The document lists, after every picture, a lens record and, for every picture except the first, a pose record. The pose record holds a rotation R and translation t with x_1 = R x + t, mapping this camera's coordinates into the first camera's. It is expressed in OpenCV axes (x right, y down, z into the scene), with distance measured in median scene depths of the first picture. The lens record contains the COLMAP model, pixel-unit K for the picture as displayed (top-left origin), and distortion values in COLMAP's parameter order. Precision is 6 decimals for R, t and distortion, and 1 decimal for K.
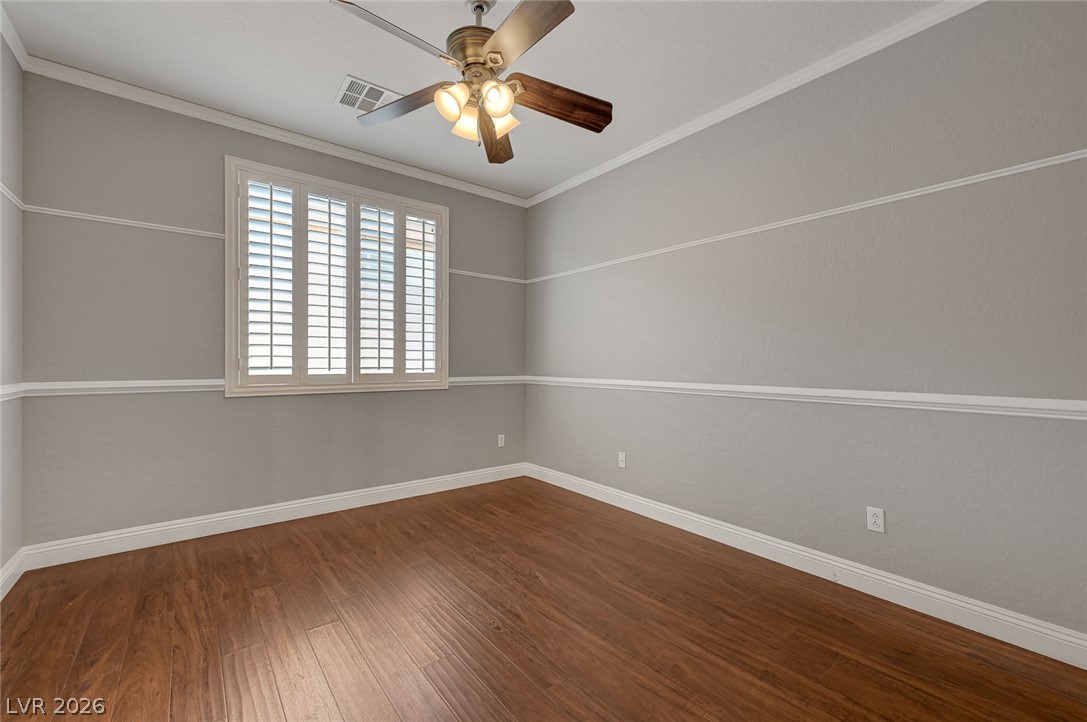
lens RADIAL K [[458.8, 0, 547.3], [0, 458.8, 362.8], [0, 0, 1]] dist [0.009705, -0.000123]
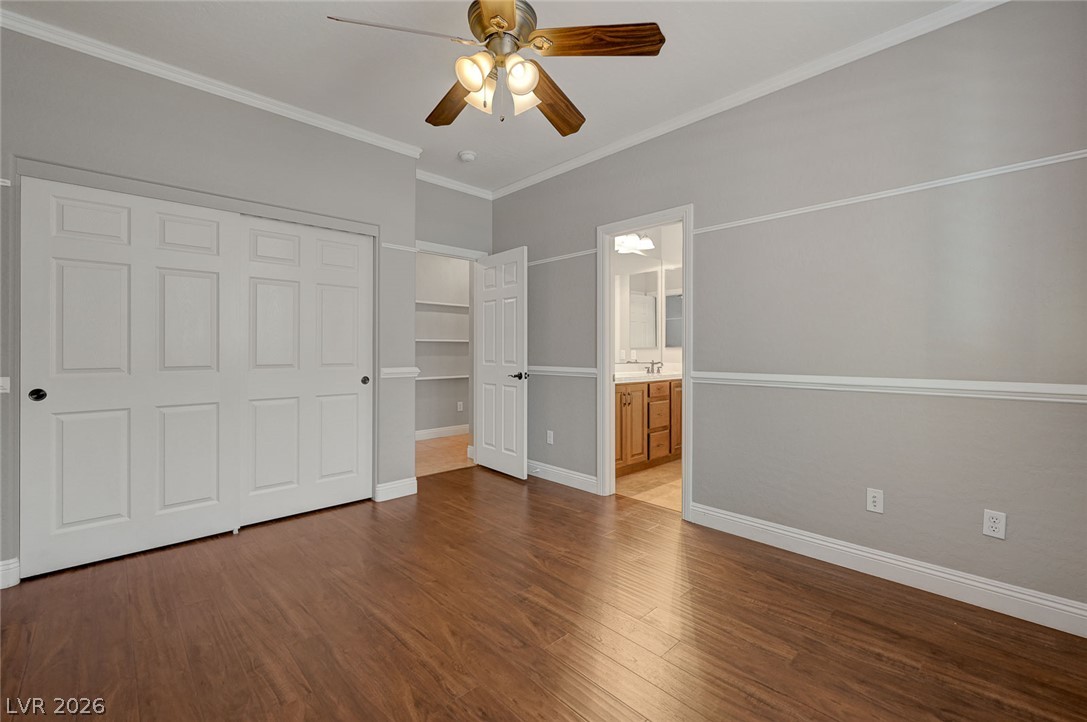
lens RADIAL K [[458.8, 0, 541.6], [0, 458.8, 345.1], [0, 0, 1]] dist [0.009705, -0.000123]
pose [[-0.996977, -0.011520, -0.076841, -0.133642], [-0.009920, 0.999727, -0.021175, 0.004449], [0.077064, -0.020349, -0.996818, 1.616116]]
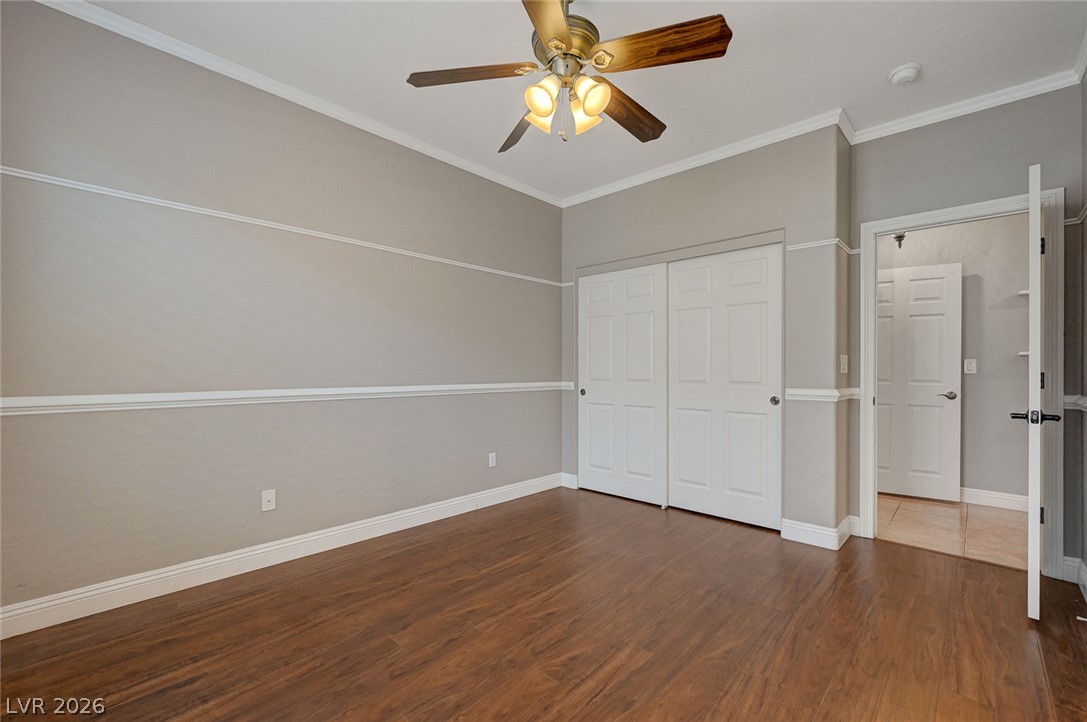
lens RADIAL K [[458.8, 0, 547.6], [0, 458.8, 368.6], [0, 0, 1]] dist [0.009705, -0.000123]
pose [[-0.147863, -0.010435, 0.988953, -0.911977], [-0.007331, 0.999928, 0.009454, -0.011475], [-0.988981, -0.005852, -0.147929, 0.978621]]
